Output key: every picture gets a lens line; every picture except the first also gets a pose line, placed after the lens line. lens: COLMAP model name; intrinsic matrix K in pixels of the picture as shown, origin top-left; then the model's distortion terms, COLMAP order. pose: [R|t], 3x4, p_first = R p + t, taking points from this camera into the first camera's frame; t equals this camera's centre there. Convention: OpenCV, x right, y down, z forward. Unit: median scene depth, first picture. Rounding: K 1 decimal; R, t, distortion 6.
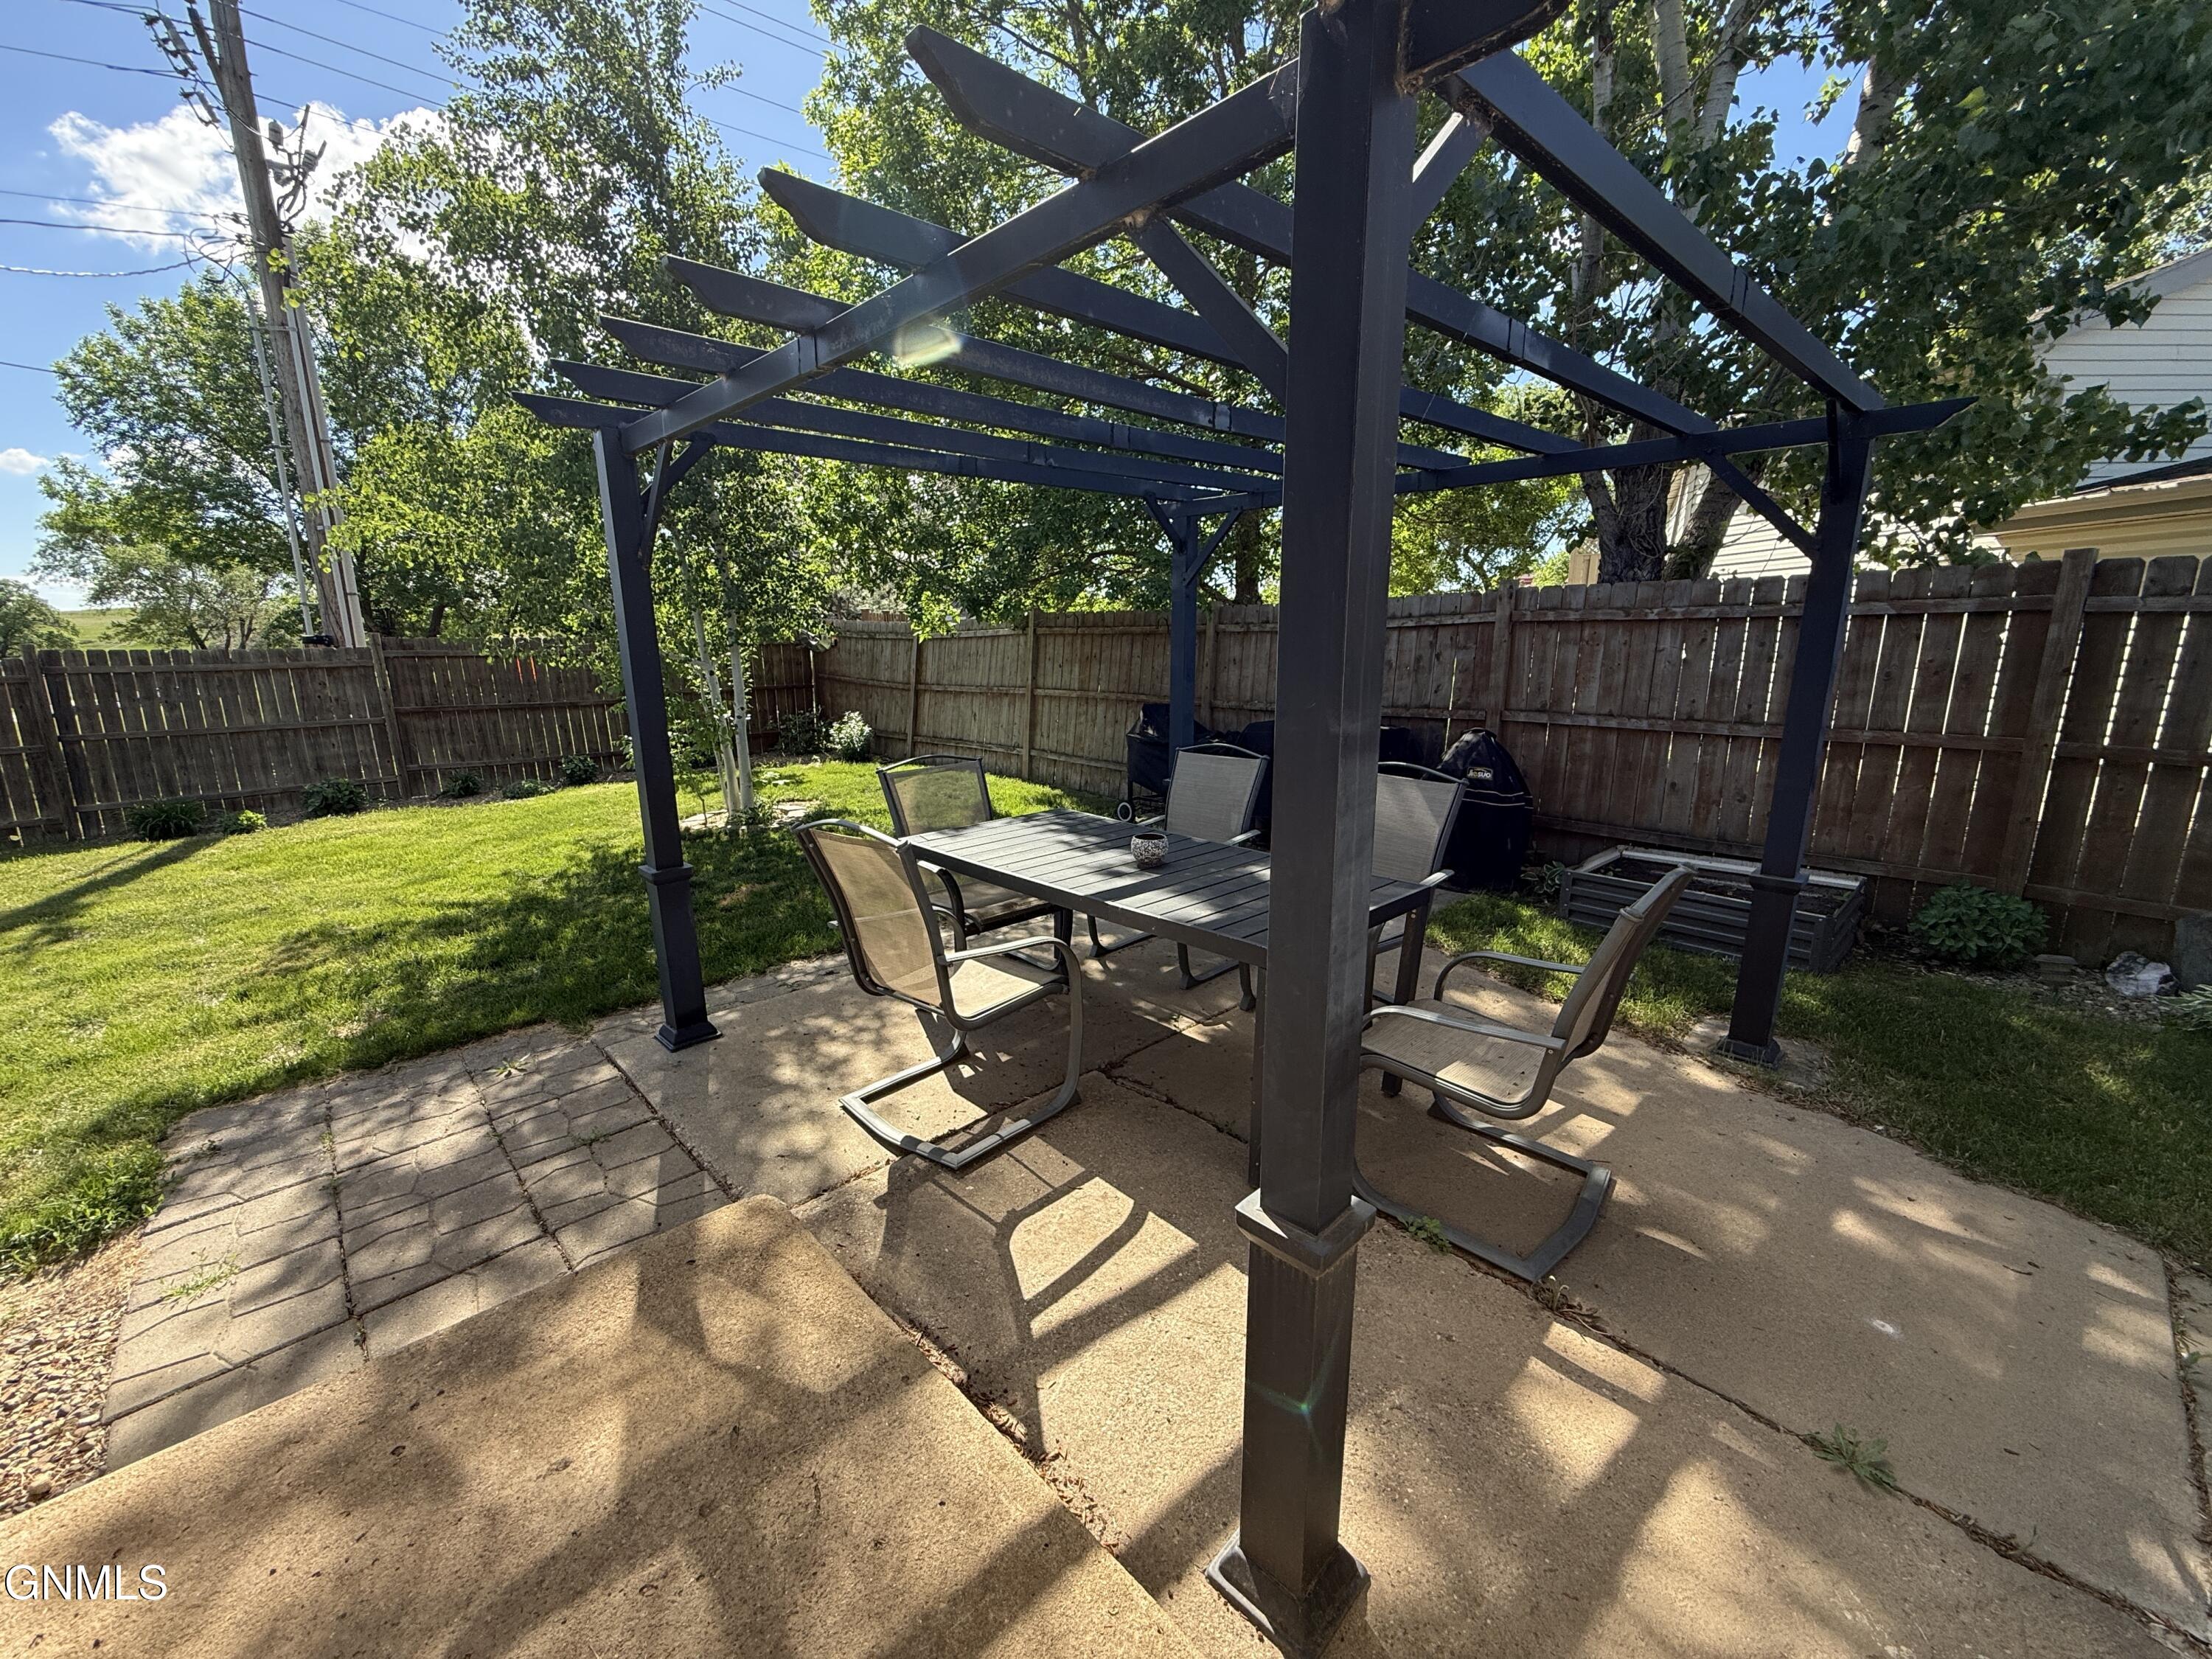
lens RADIAL K [[882.4, 0, 1106.0], [0, 882.4, 829.5], [0, 0, 1]] dist [-0.000511, 0.000074]
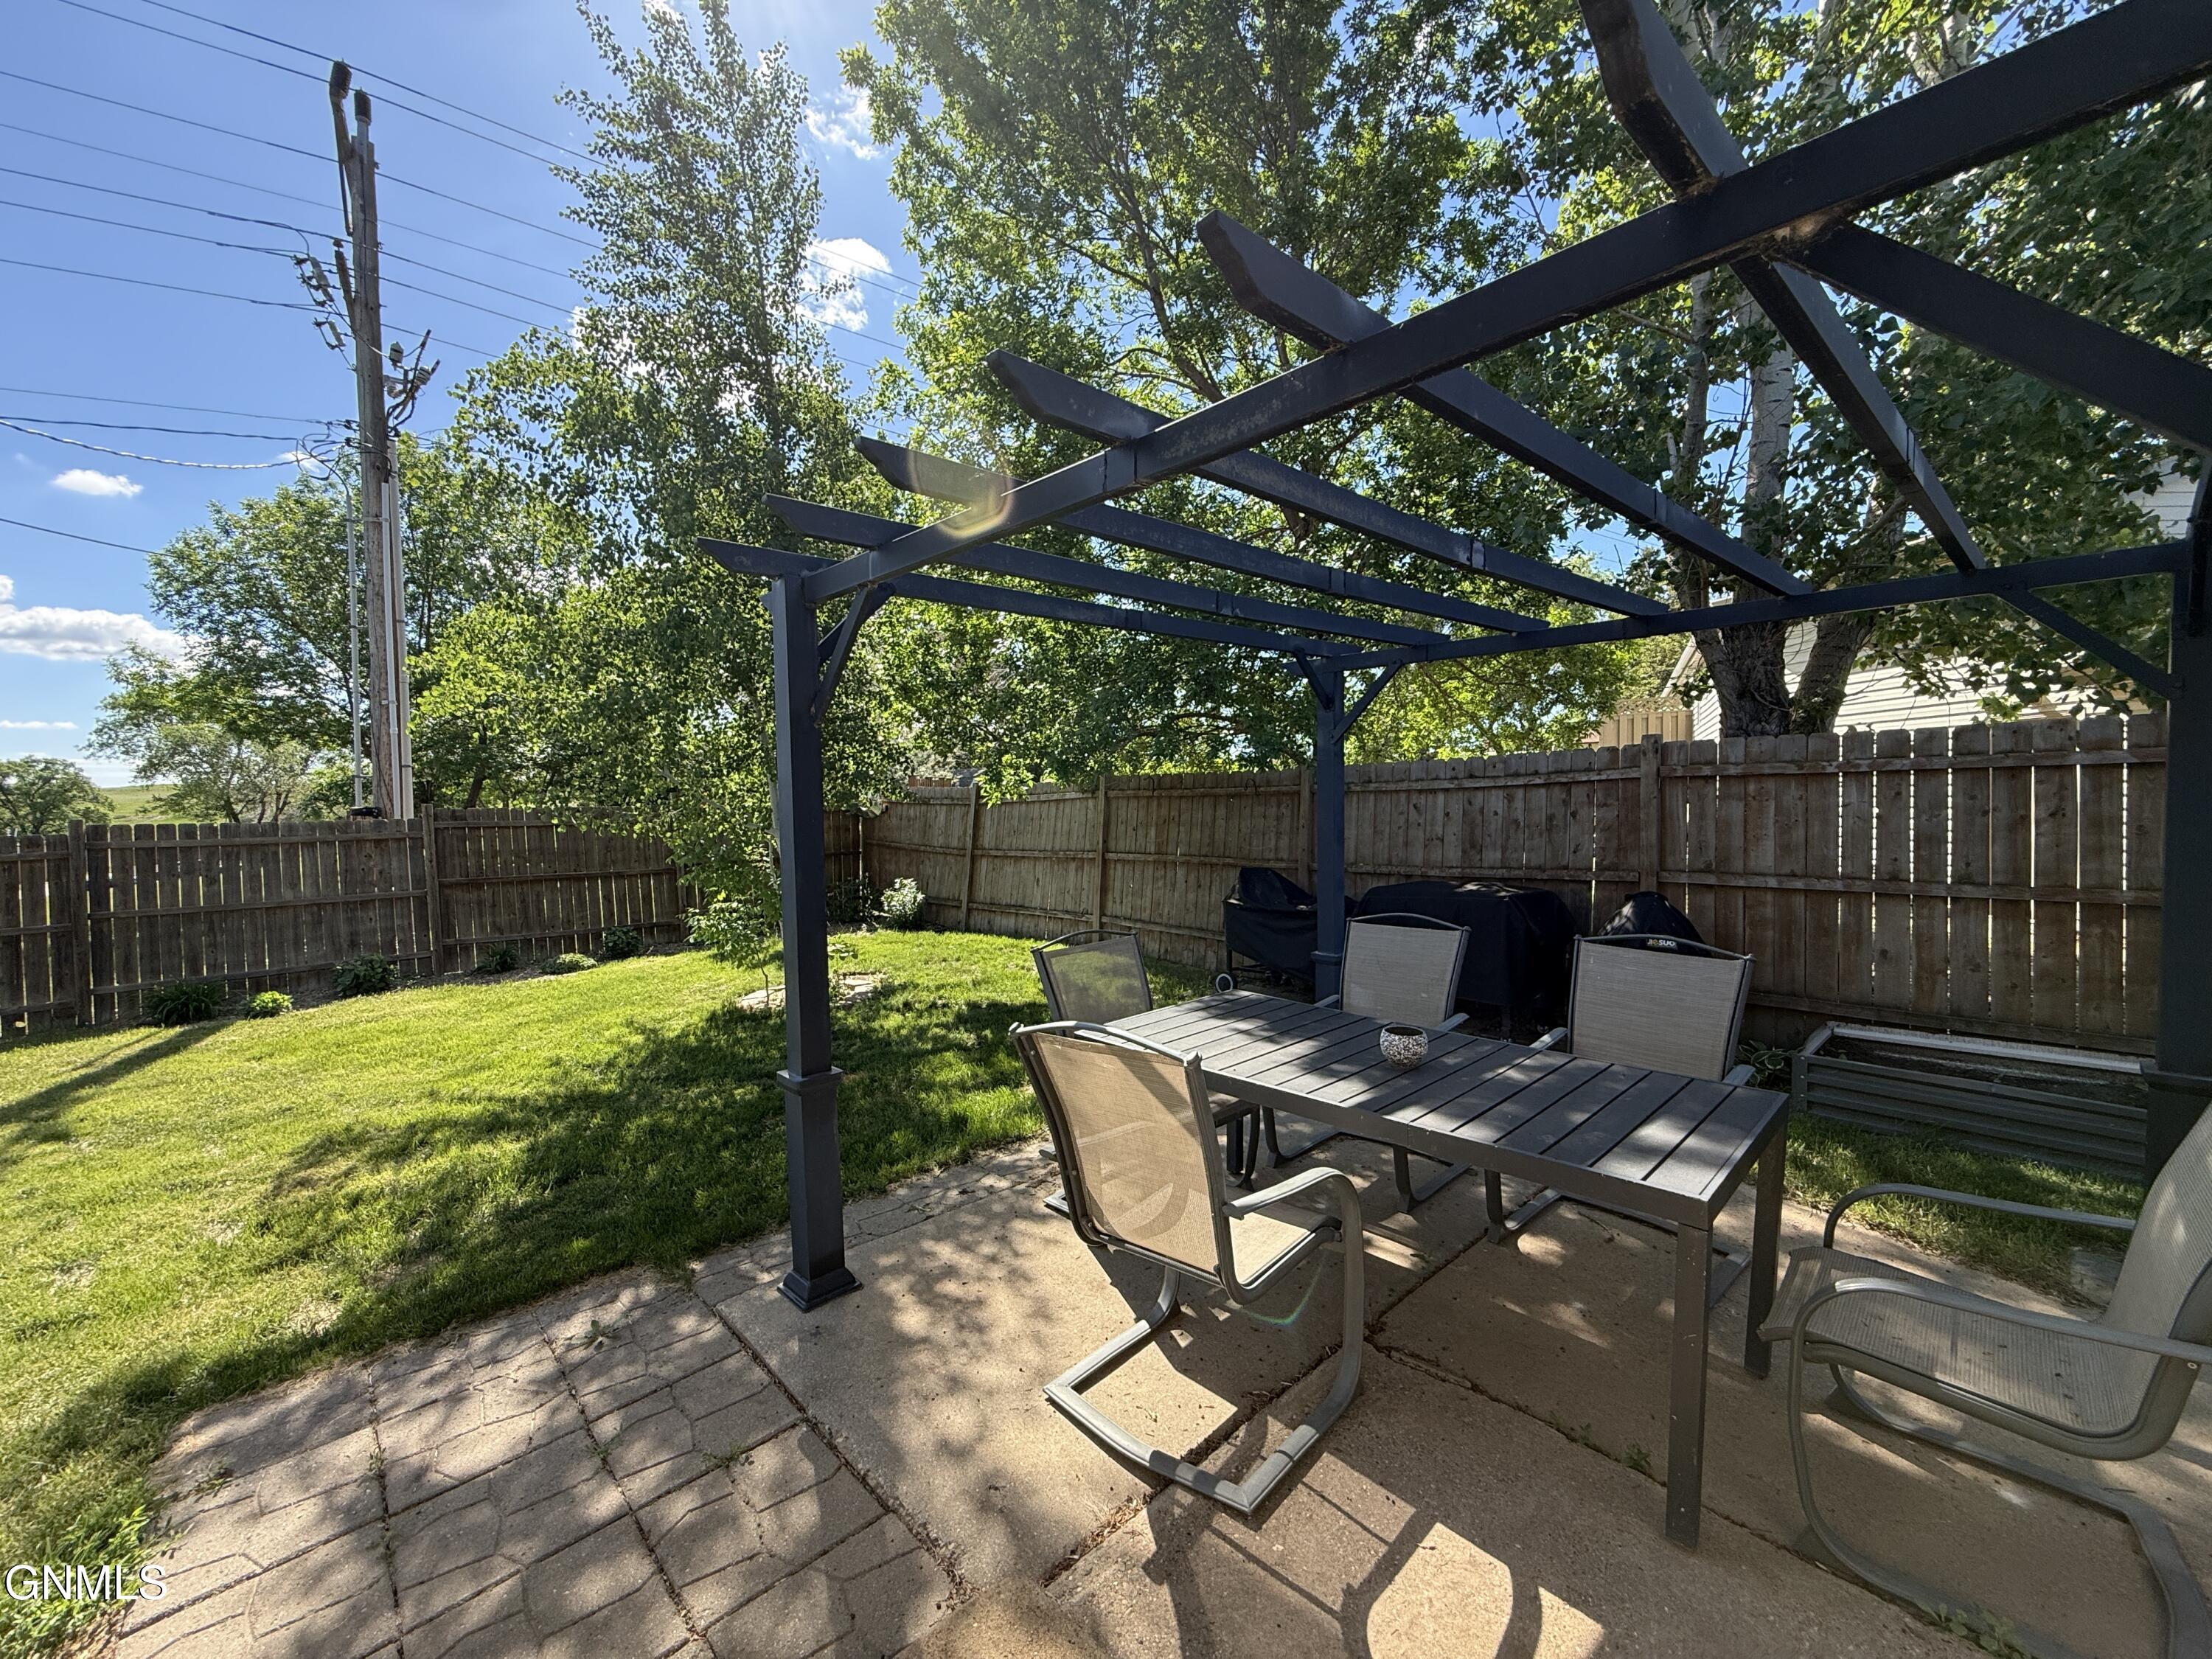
lens RADIAL K [[882.4, 0, 1106.0], [0, 882.4, 829.5], [0, 0, 1]] dist [-0.000511, 0.000074]
pose [[0.999923, -0.011320, -0.005157, -0.088882], [0.010198, 0.983378, -0.181281, -0.012092], [0.007123, 0.181215, 0.983418, 0.059279]]
